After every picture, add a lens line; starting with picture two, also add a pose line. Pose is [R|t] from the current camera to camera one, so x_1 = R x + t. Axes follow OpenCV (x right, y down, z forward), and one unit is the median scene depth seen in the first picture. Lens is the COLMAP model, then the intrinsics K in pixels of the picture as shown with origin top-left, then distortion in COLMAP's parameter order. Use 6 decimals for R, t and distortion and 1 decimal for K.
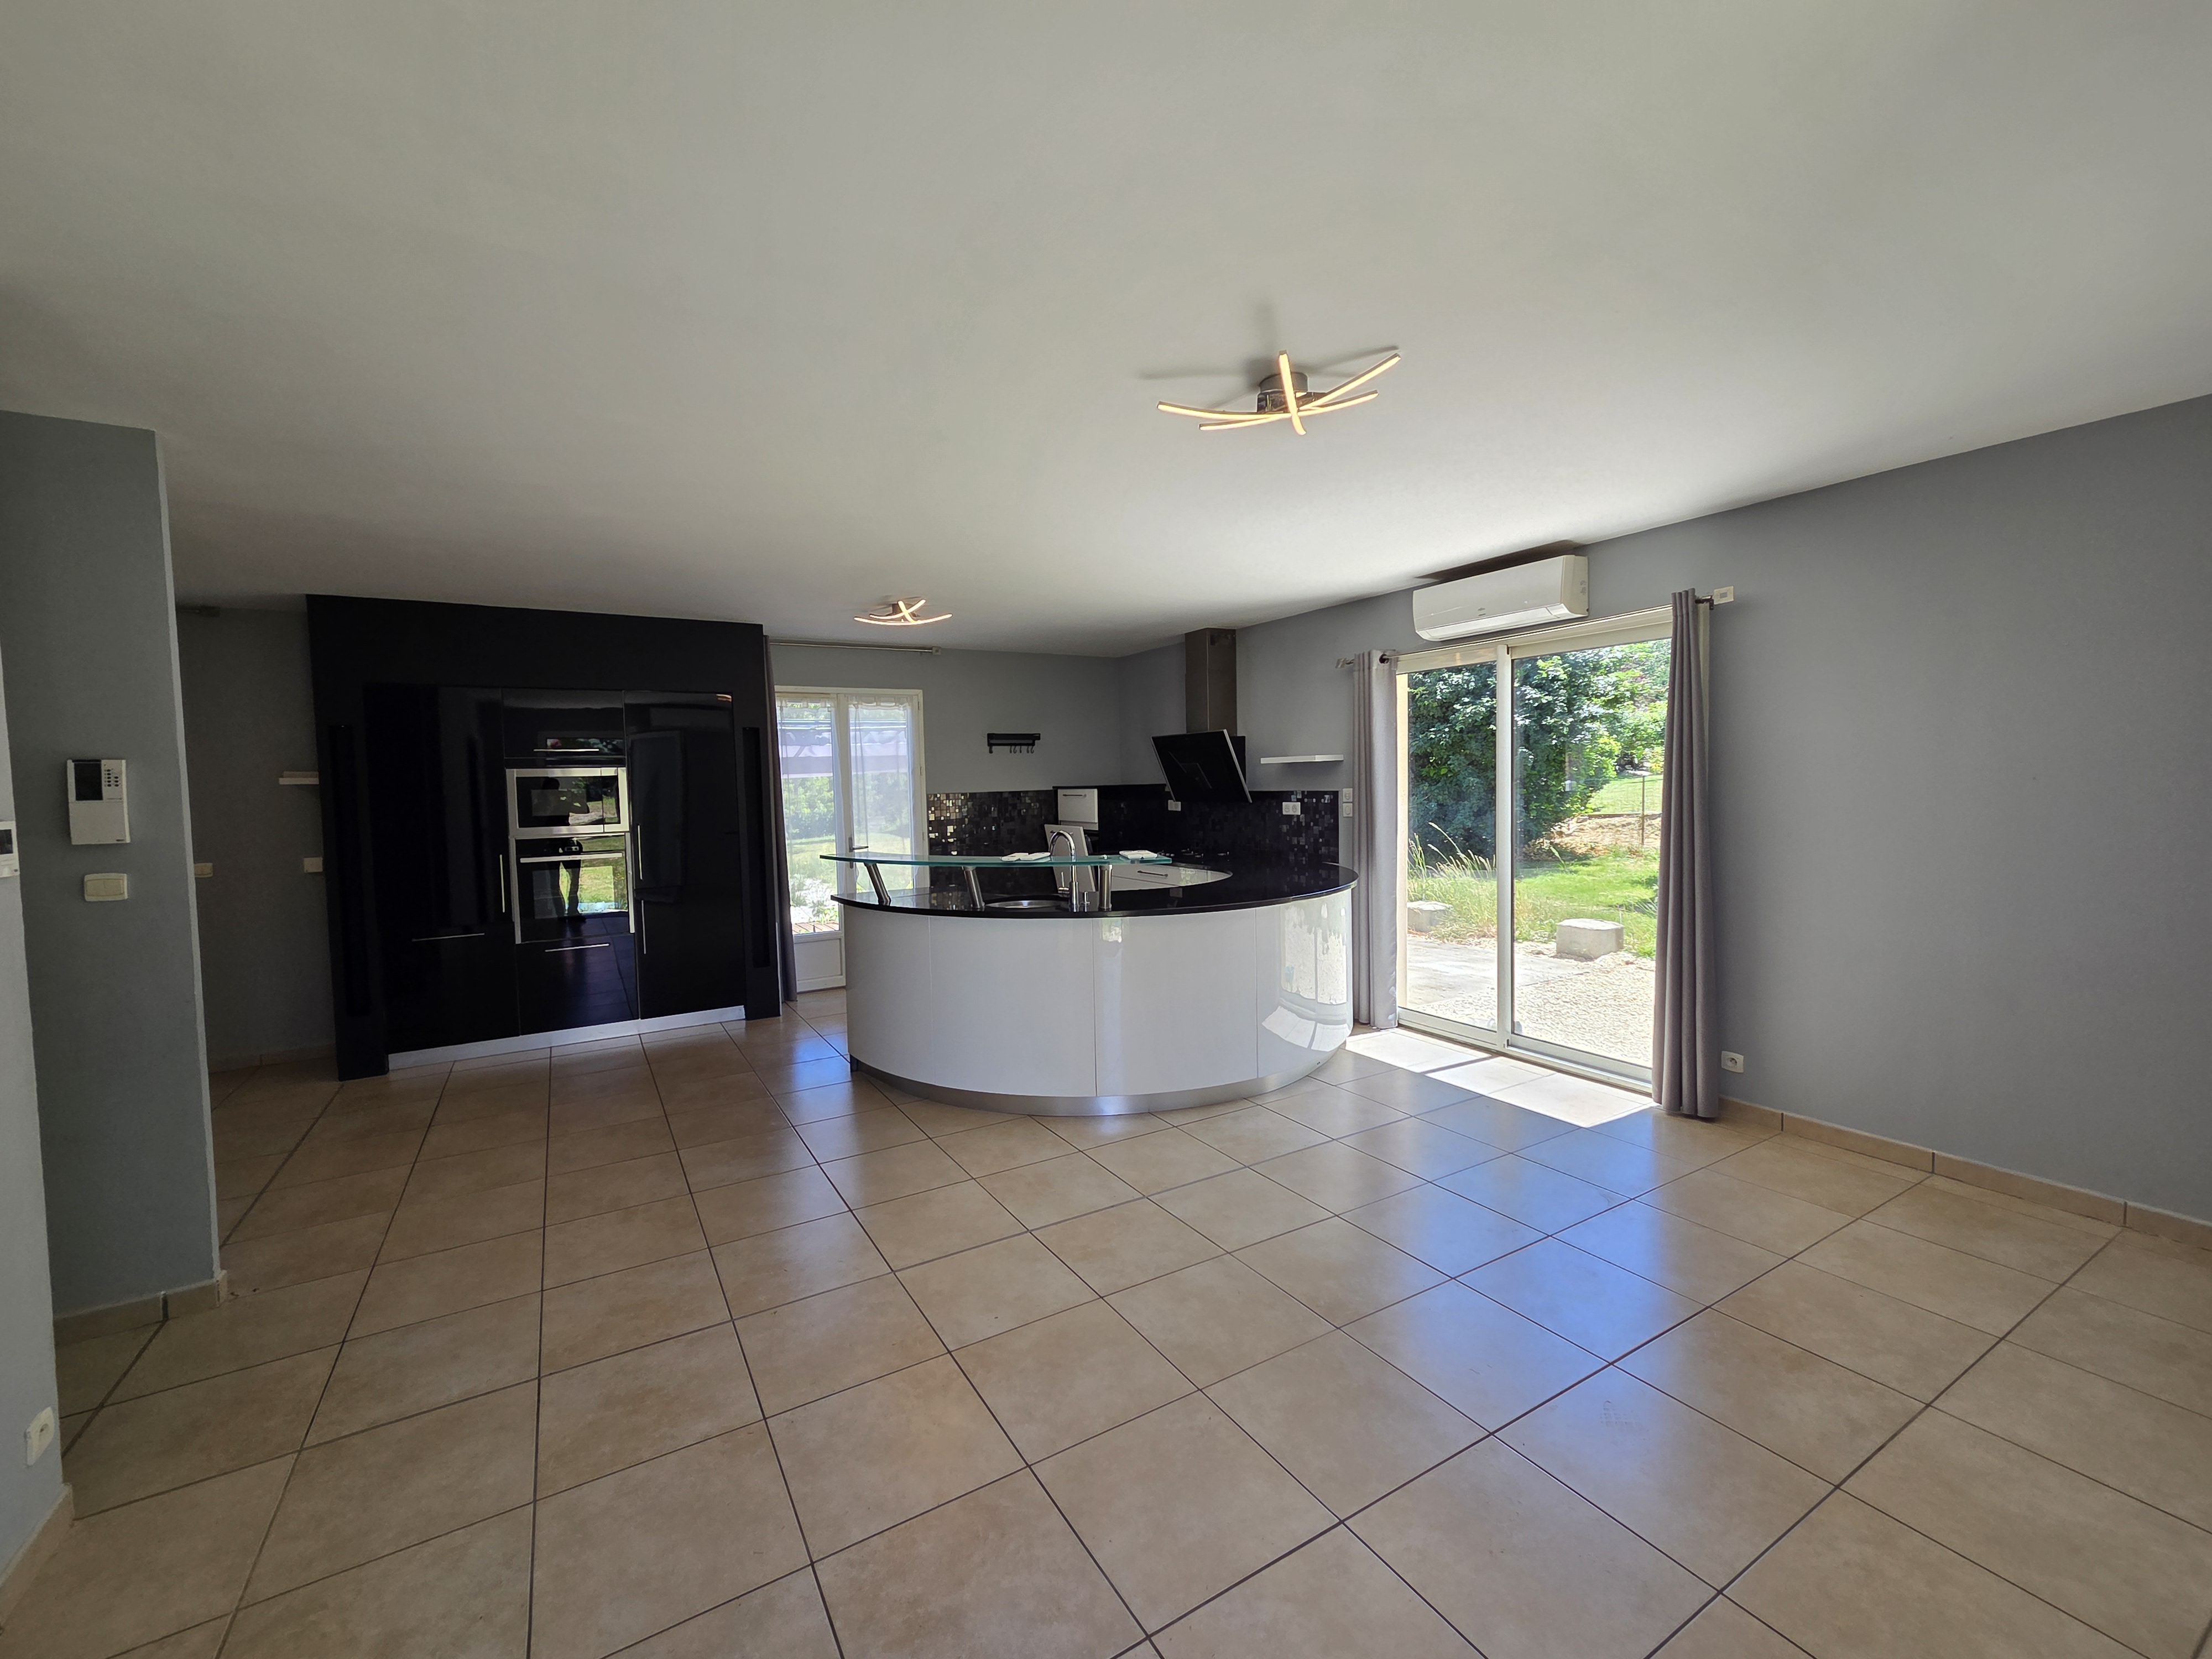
lens RADIAL K [[907.3, 0, 1105.0], [0, 907.3, 824.9], [0, 0, 1]] dist [0.000388, 0.000295]
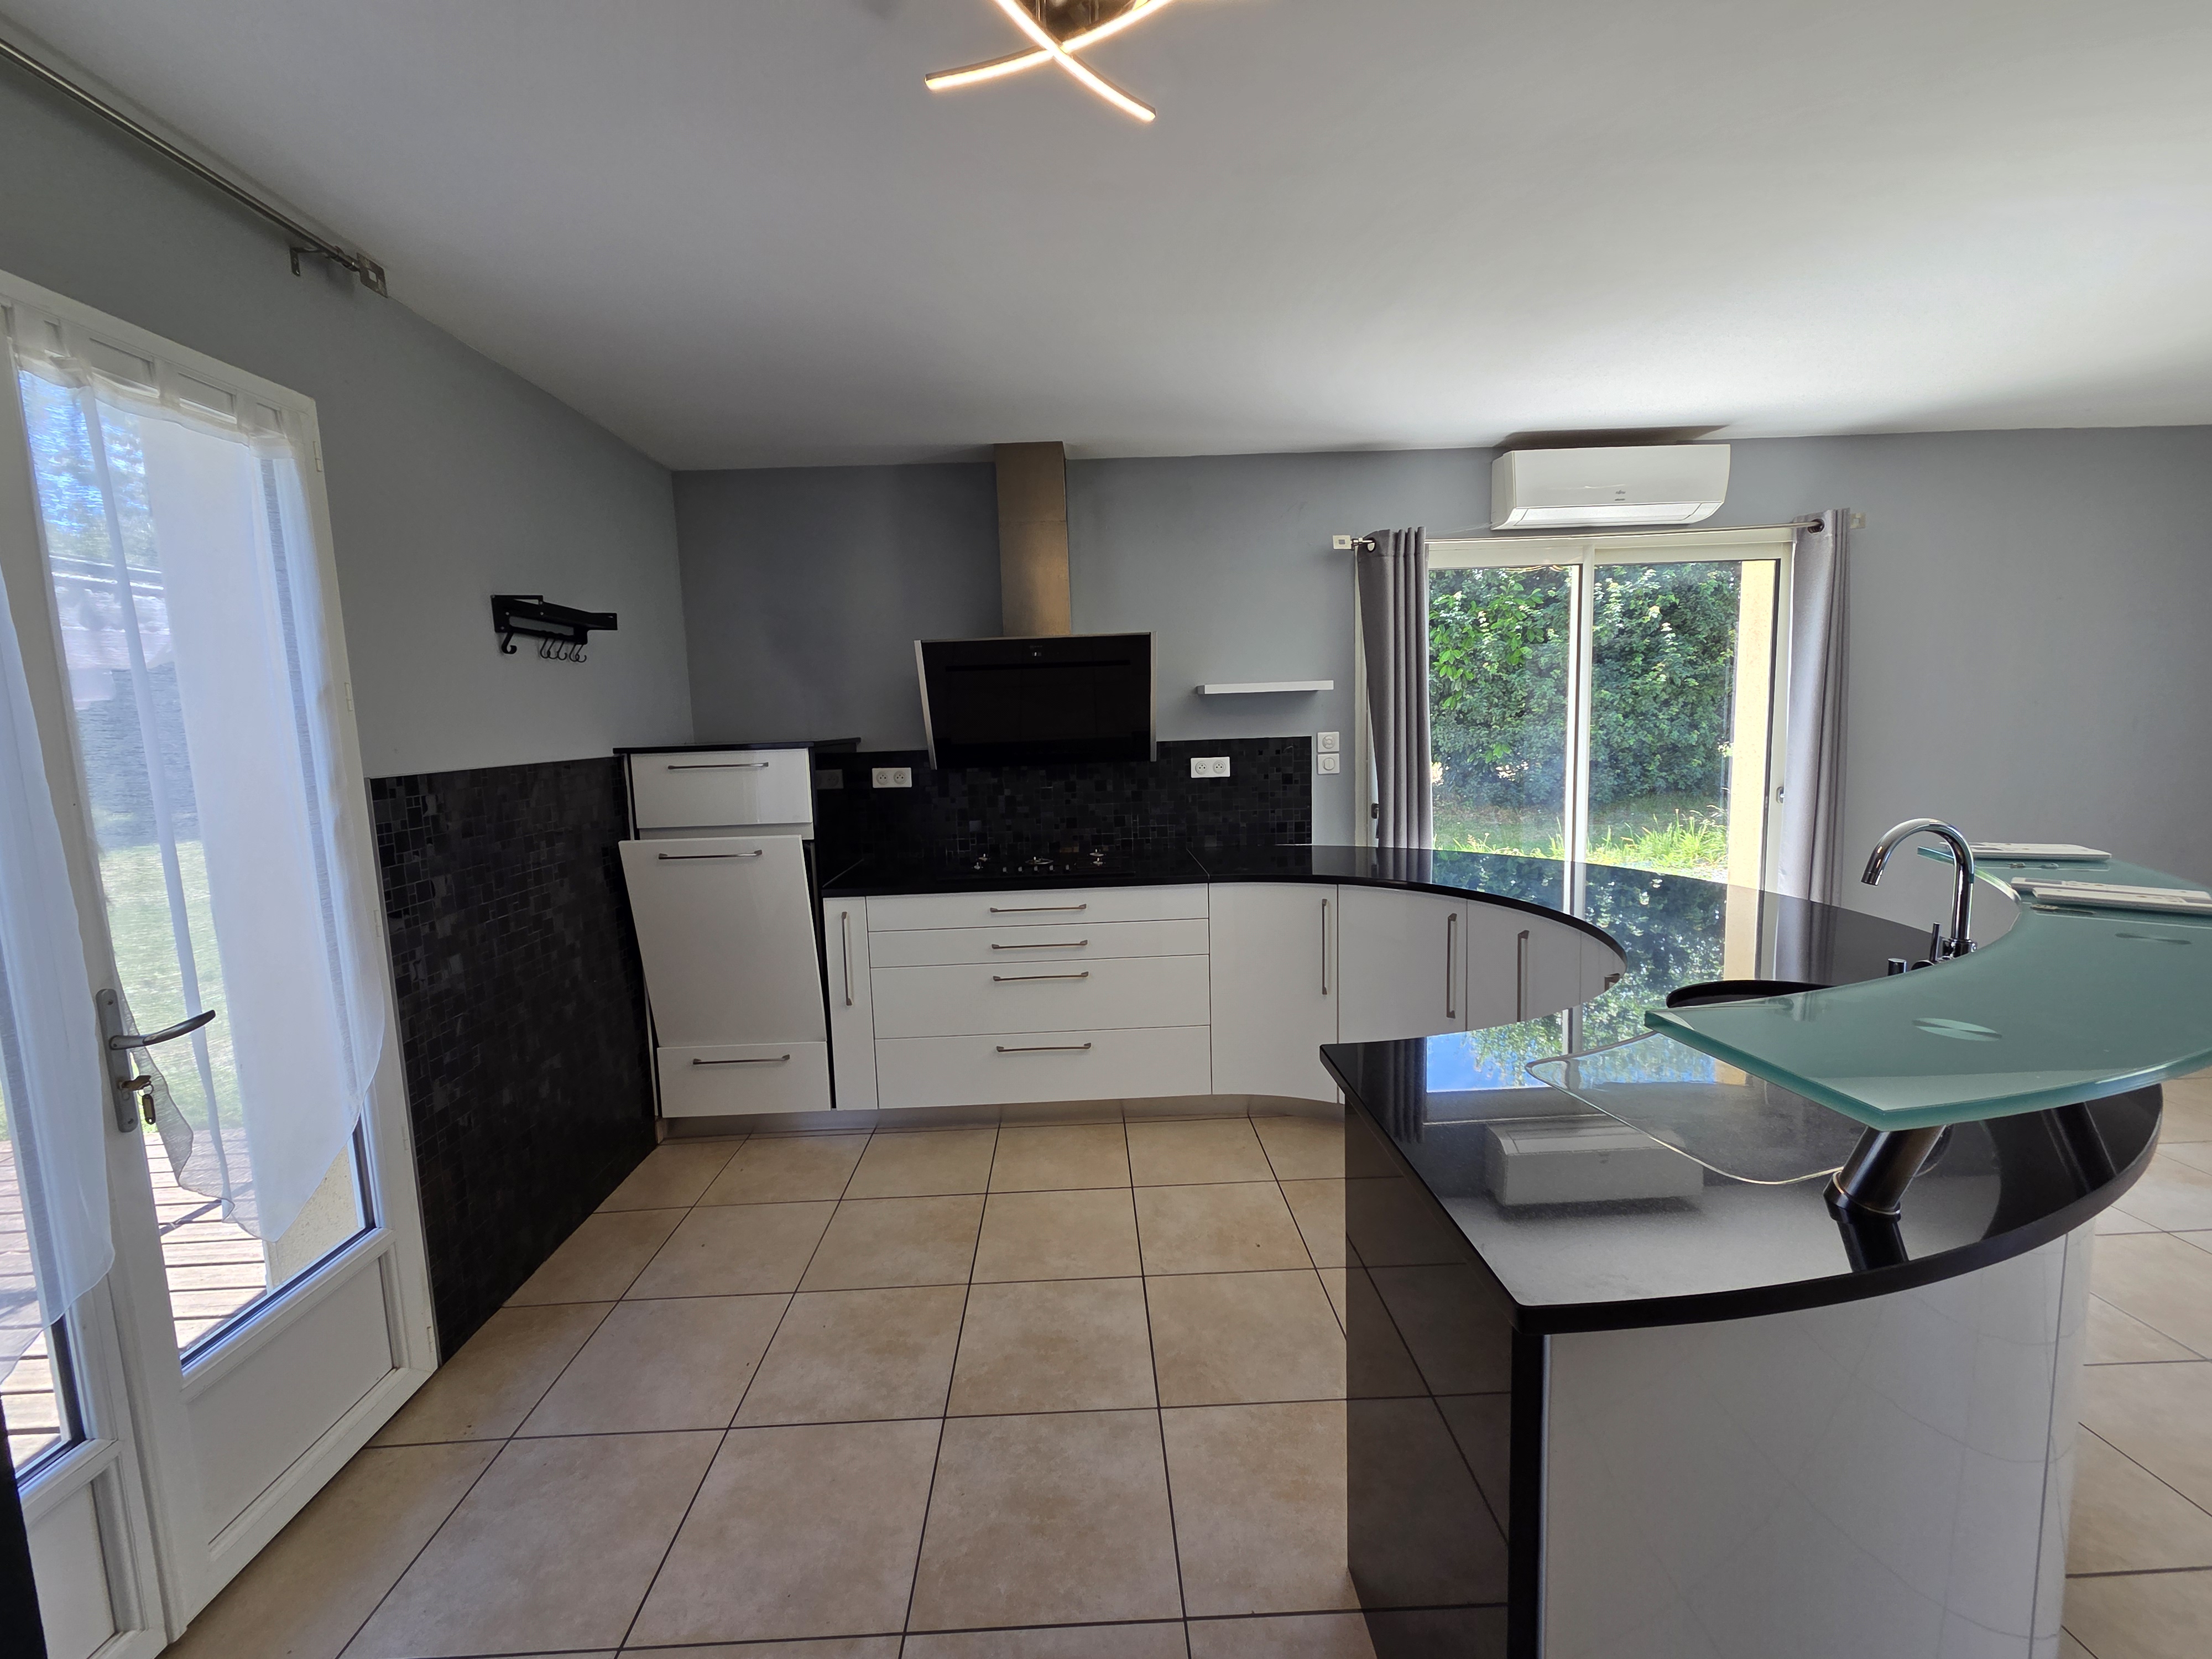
lens RADIAL K [[907.3, 0, 1102.7], [0, 907.3, 826.9], [0, 0, 1]] dist [0.000388, 0.000295]
pose [[0.492152, -0.096899, 0.865099, -0.375952], [0.065135, 0.995099, 0.074405, -0.028166], [-0.868069, 0.019730, 0.496051, 0.740577]]
